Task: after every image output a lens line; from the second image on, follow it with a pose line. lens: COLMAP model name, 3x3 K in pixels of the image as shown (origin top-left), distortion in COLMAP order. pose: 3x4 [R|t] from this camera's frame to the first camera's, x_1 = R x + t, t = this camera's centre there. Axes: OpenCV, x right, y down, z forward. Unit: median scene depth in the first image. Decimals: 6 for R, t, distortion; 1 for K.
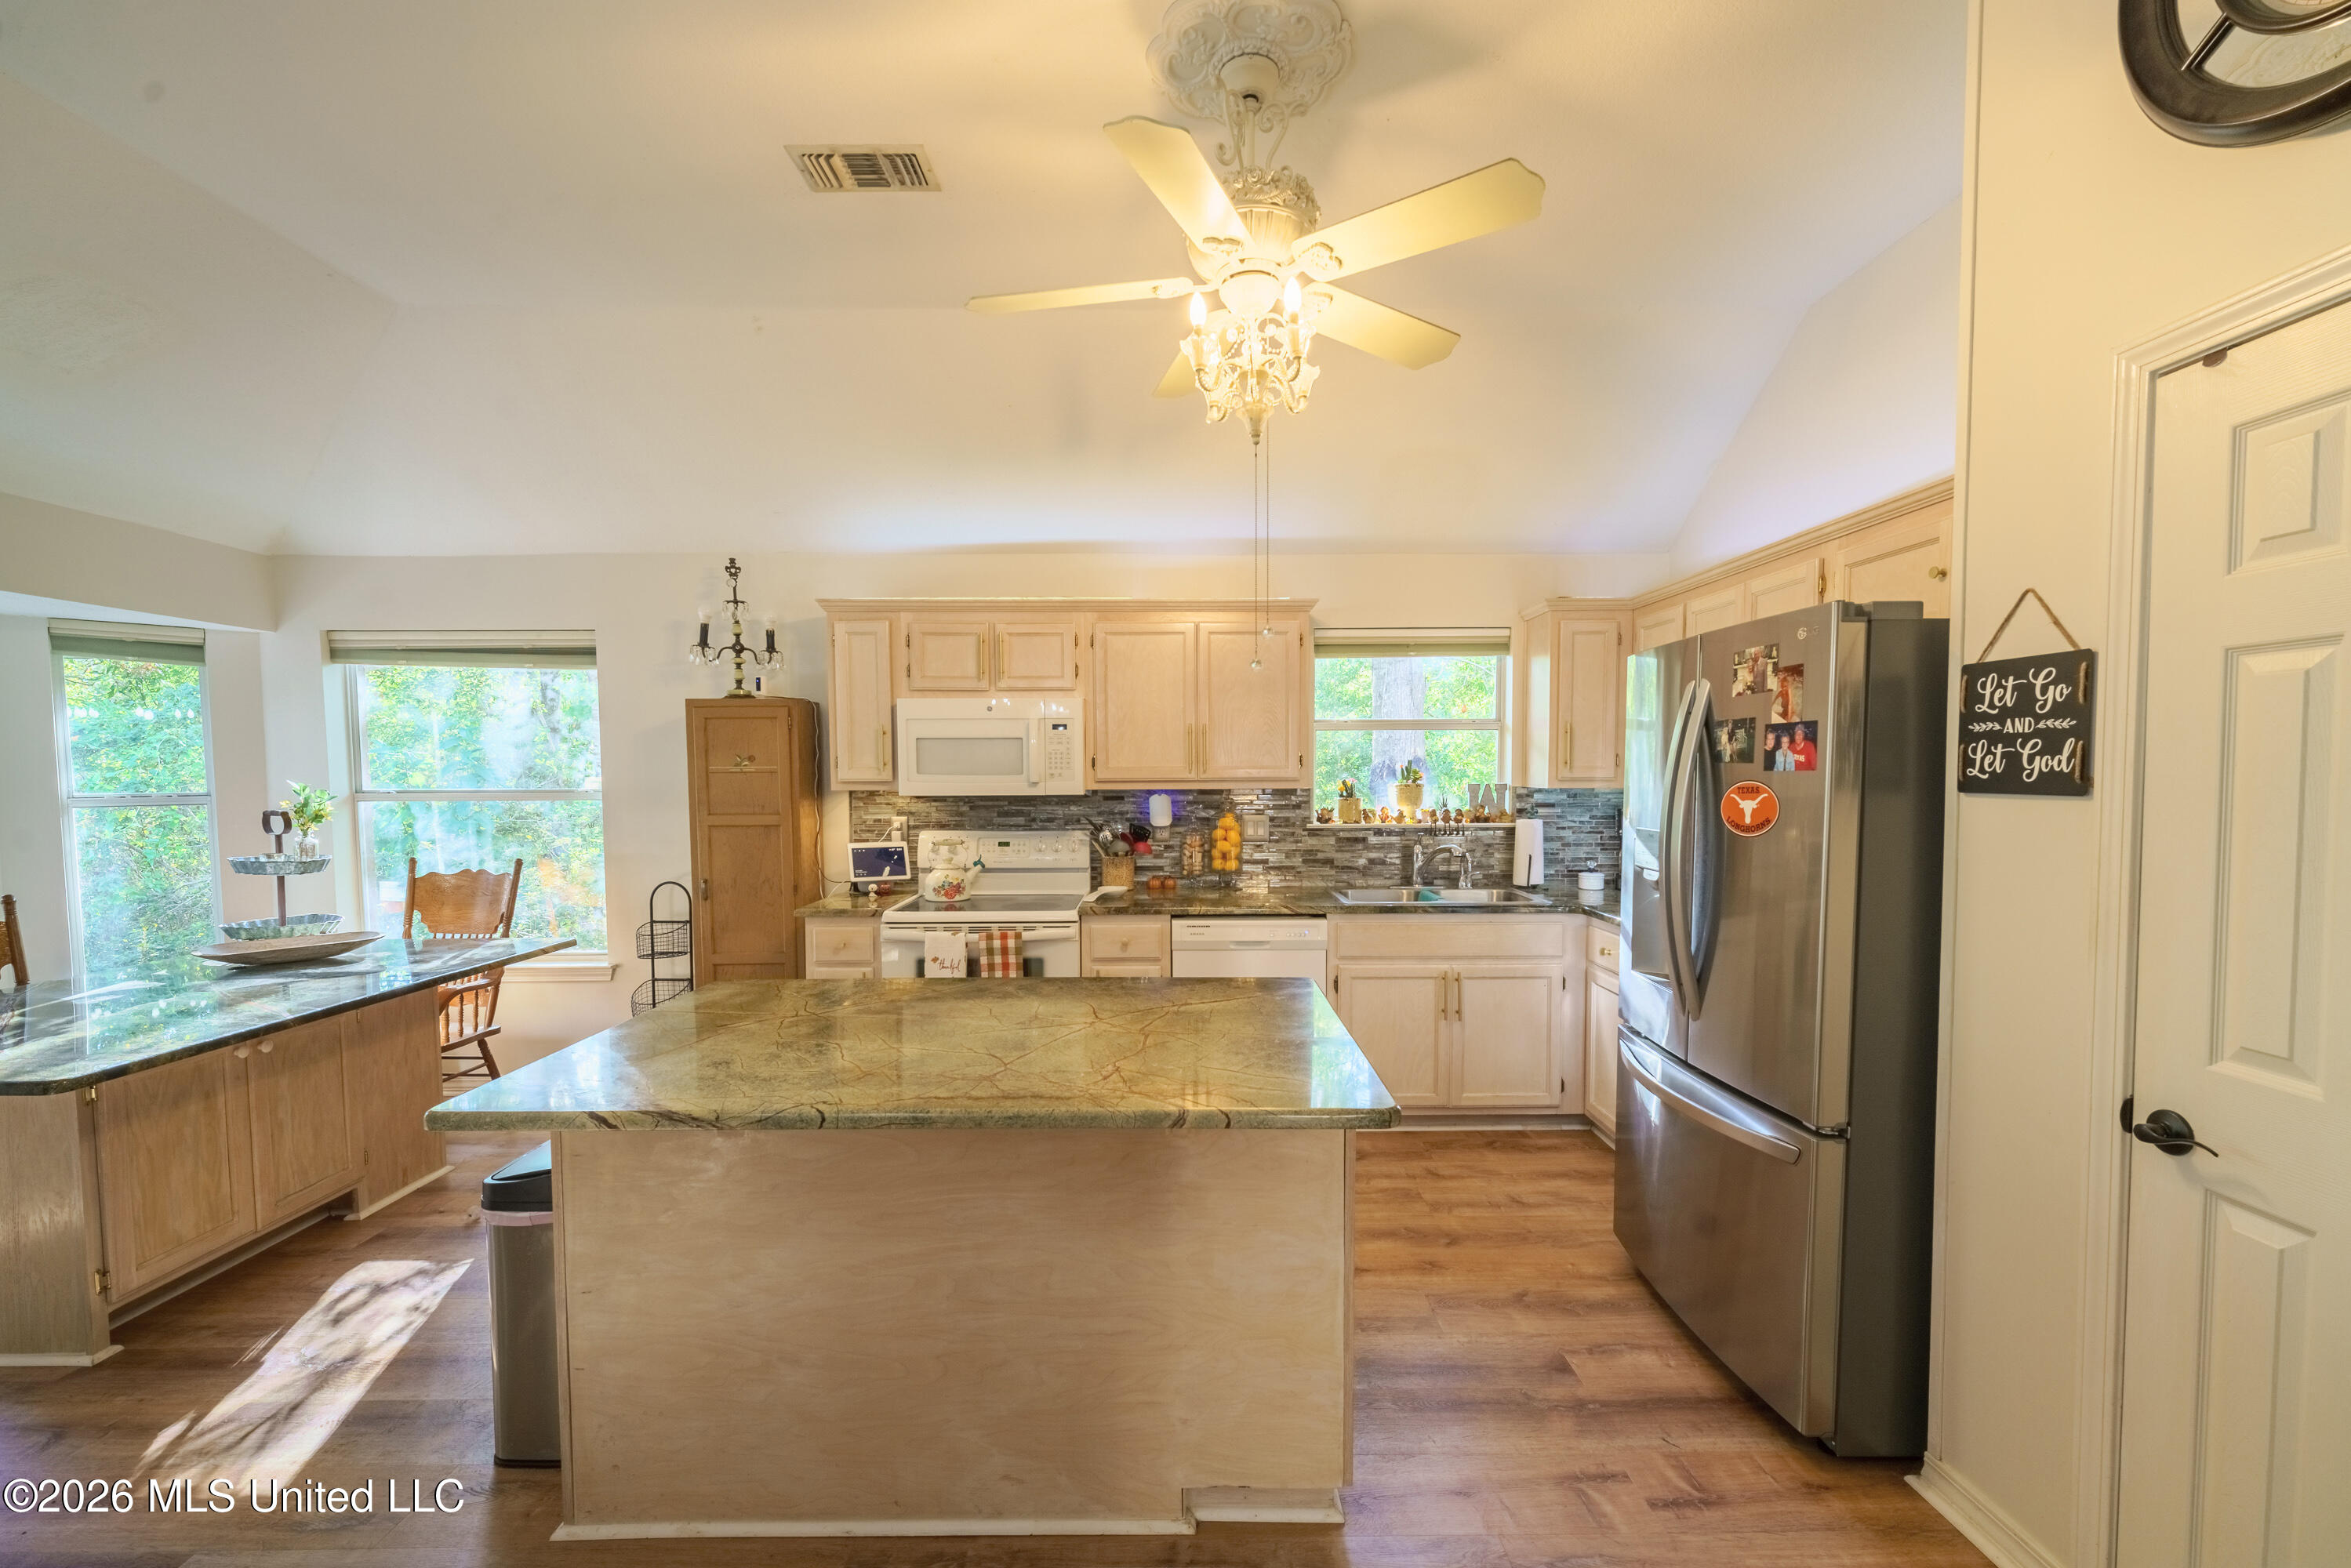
lens RADIAL K [[978.3, 0, 1181.0], [0, 978.3, 827.0], [0, 0, 1]] dist [0.013641, -0.011489]
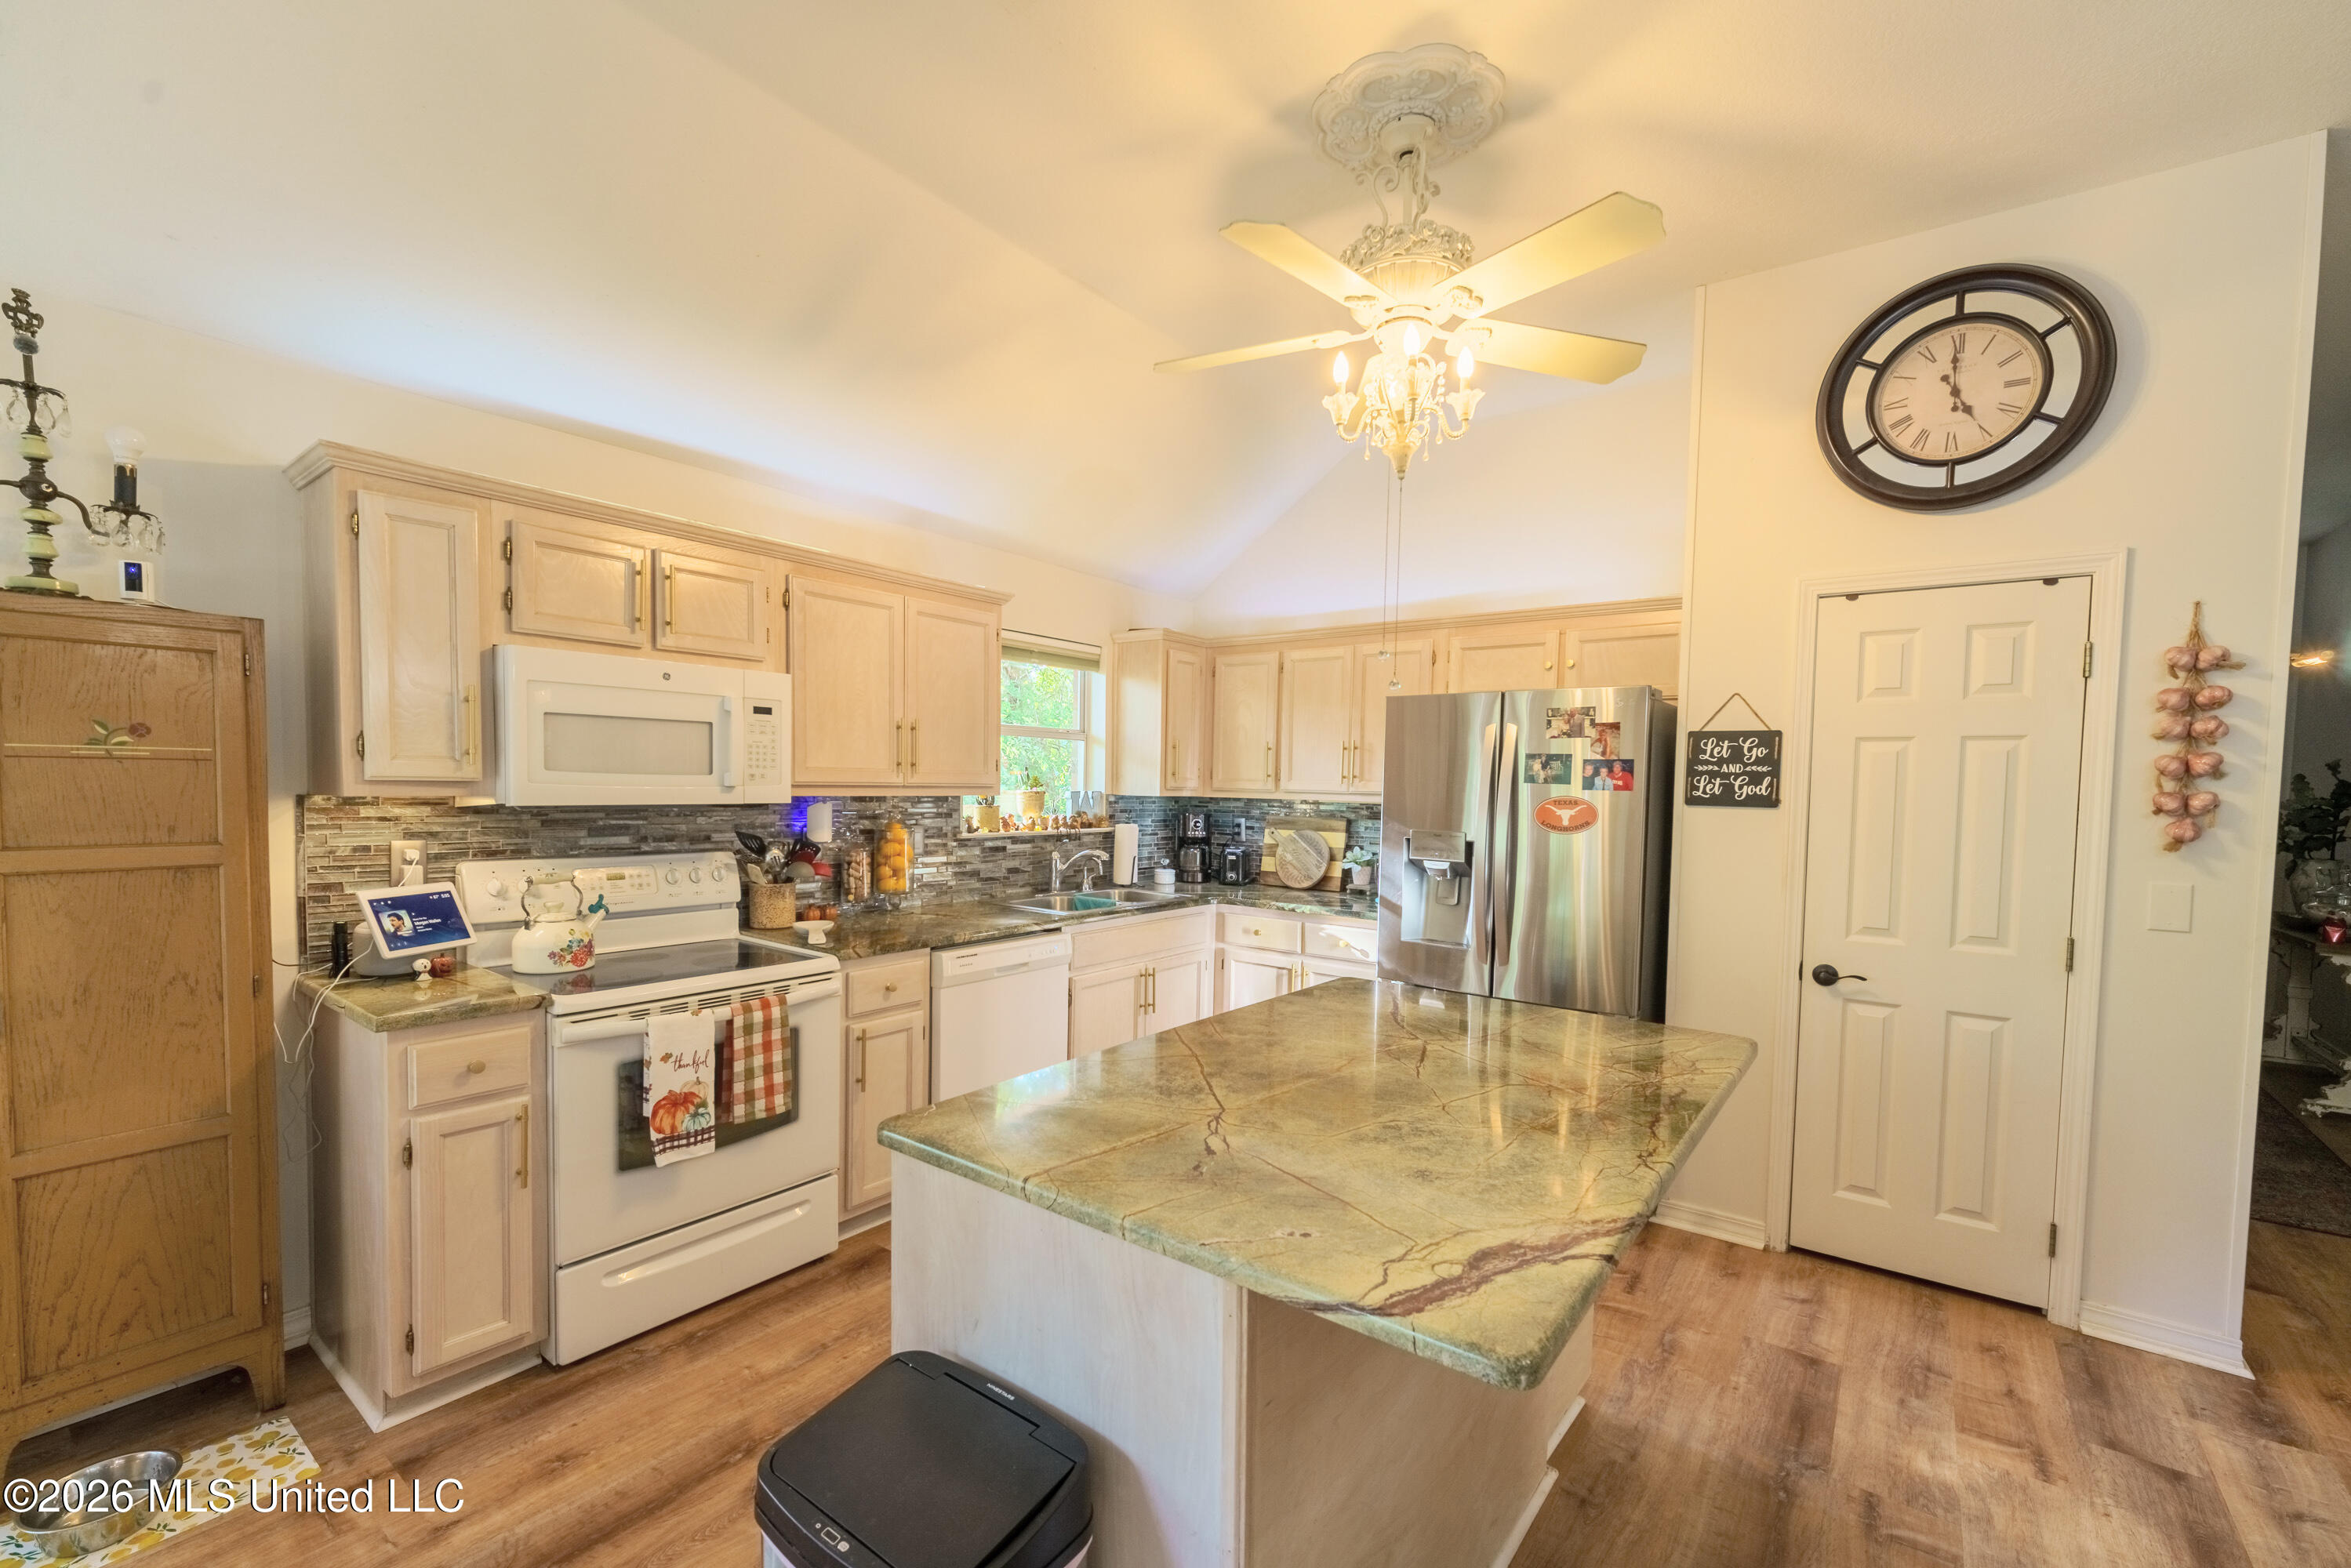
lens RADIAL K [[980.8, 0, 1179.7], [0, 980.8, 823.4], [0, 0, 1]] dist [0.000074, -0.000875]
pose [[0.608257, -0.018986, 0.793513, -0.507061], [0.022305, 0.999728, 0.006823, -0.015672], [-0.793427, 0.013549, 0.608515, 0.299230]]
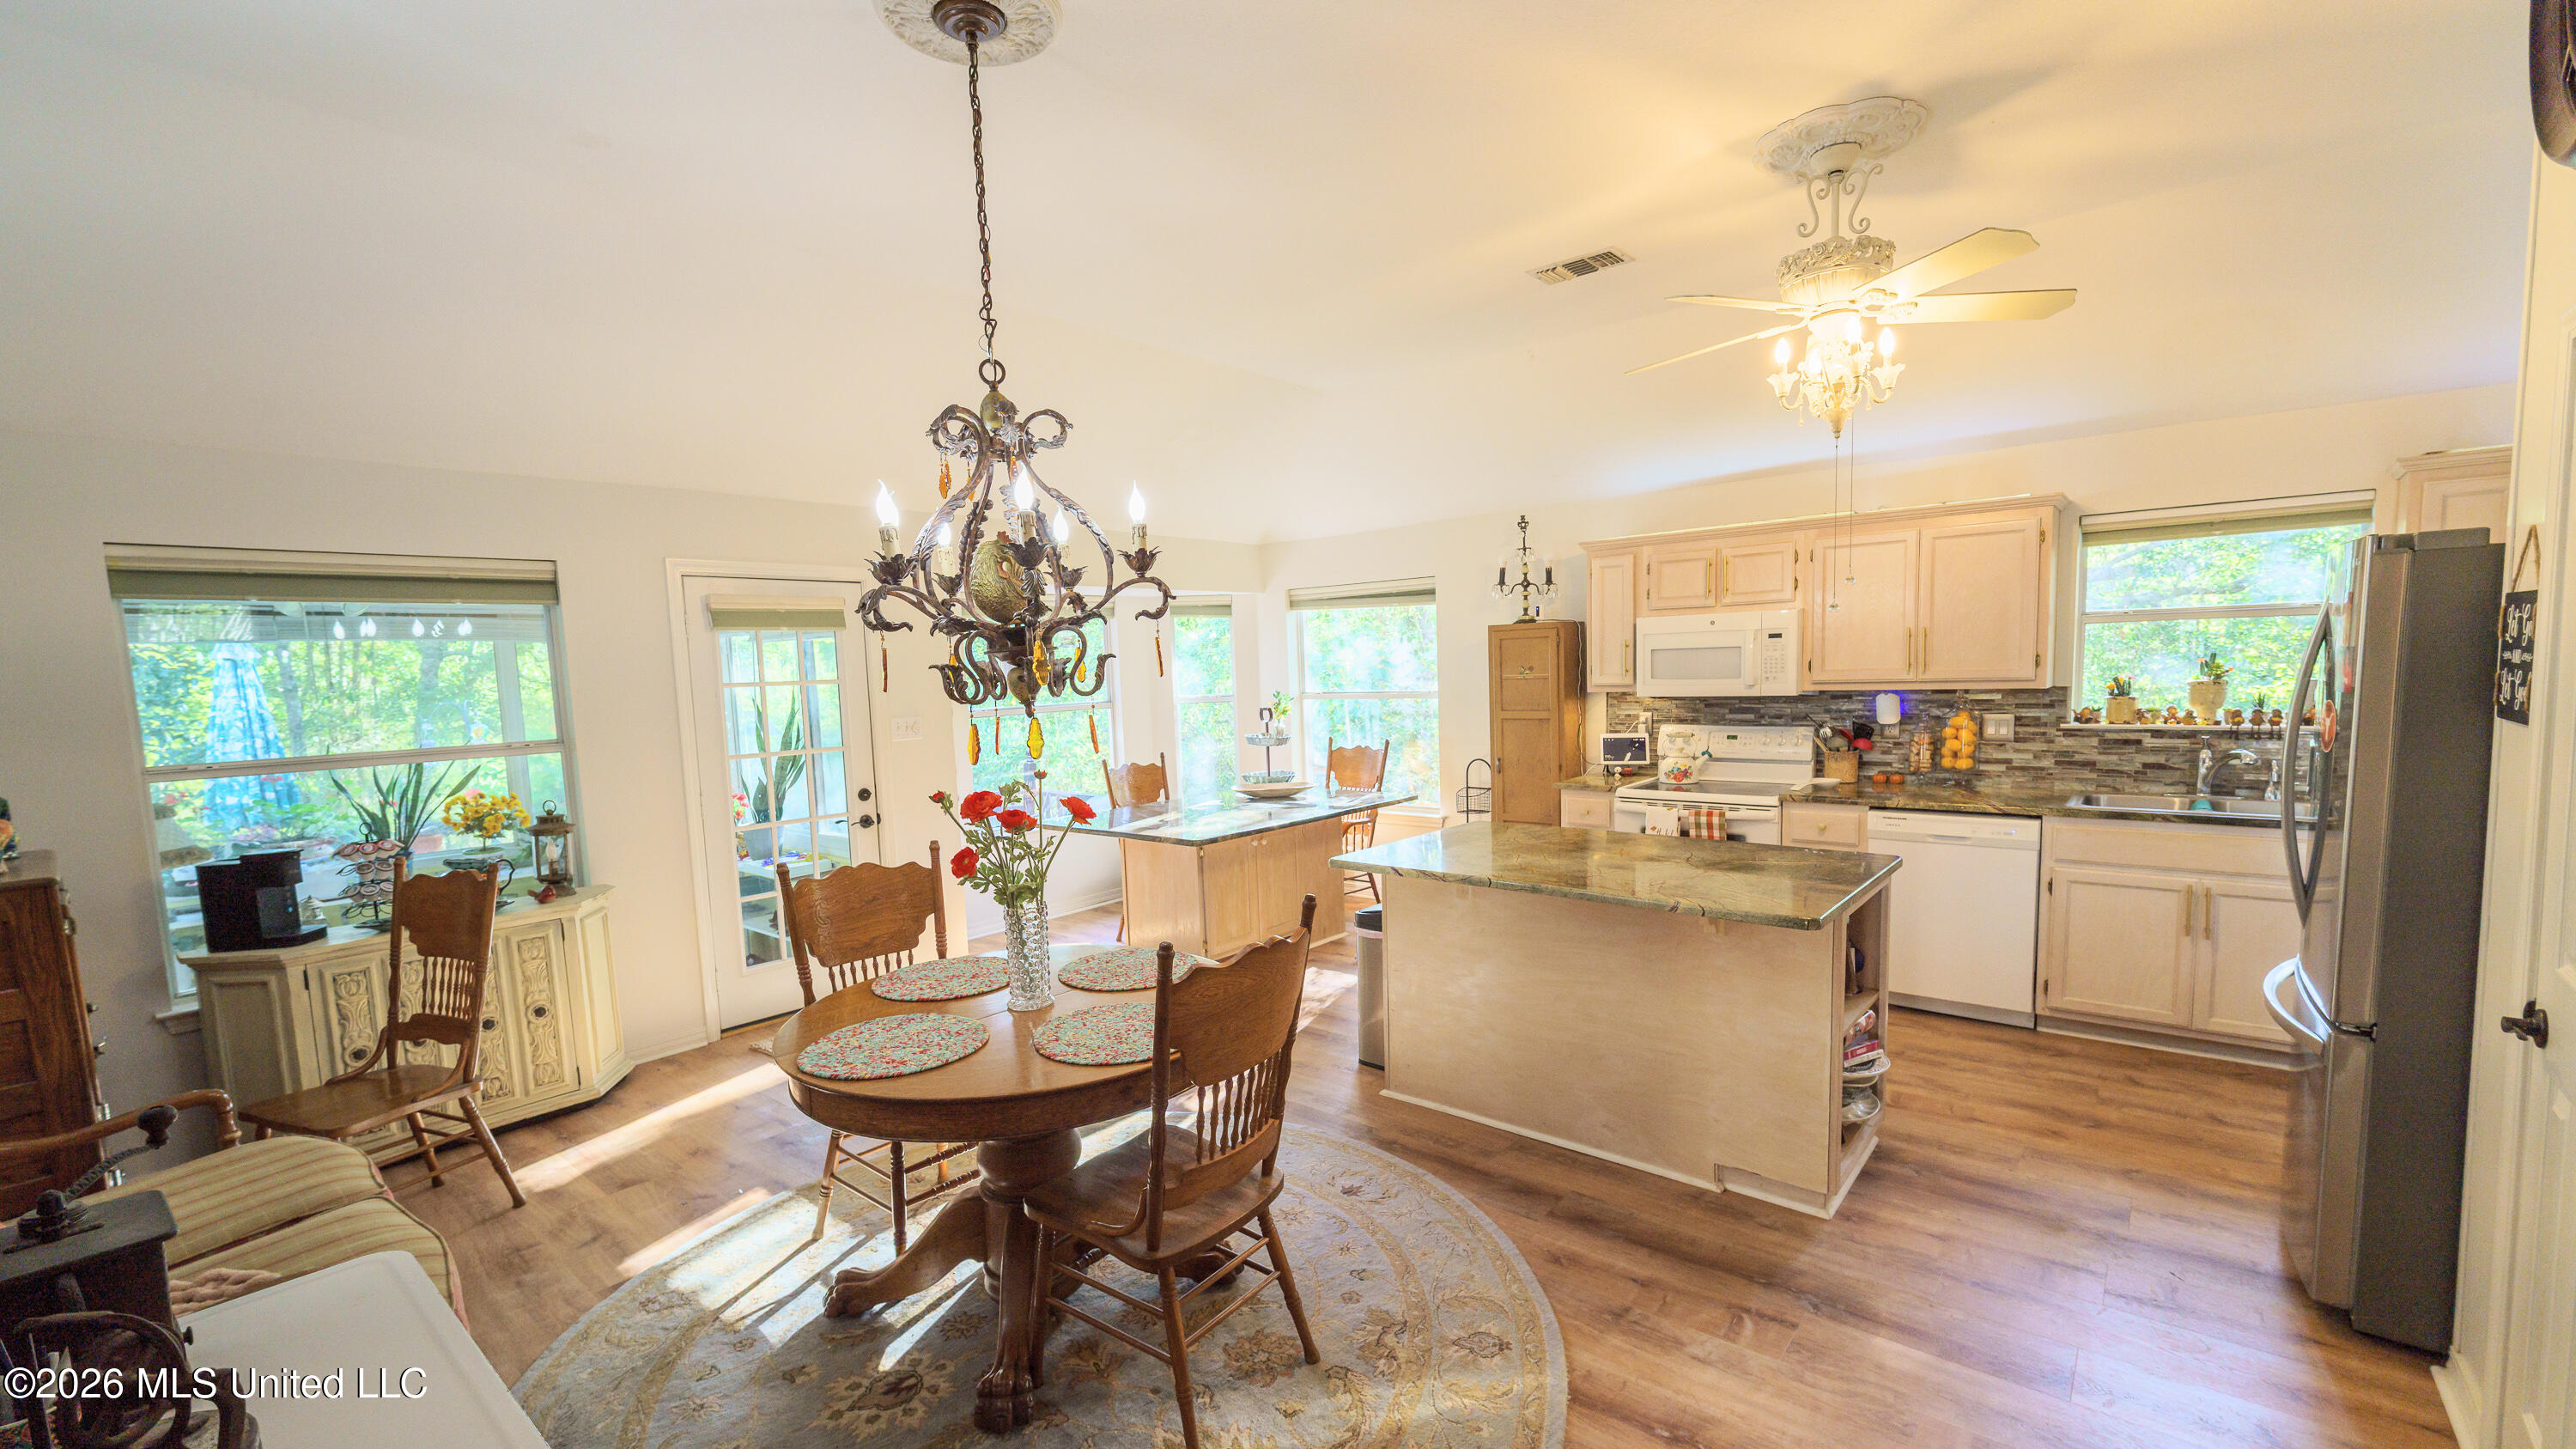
lens RADIAL K [[1058.1, 0, 1284.1], [0, 1058.1, 768.8], [0, 0, 1]] dist [0.000667, -0.000042]
pose [[0.756623, 0.043838, -0.652381, 0.248199], [-0.006256, 0.998190, 0.059820, -0.017670], [0.653822, -0.041180, 0.755527, -0.304652]]
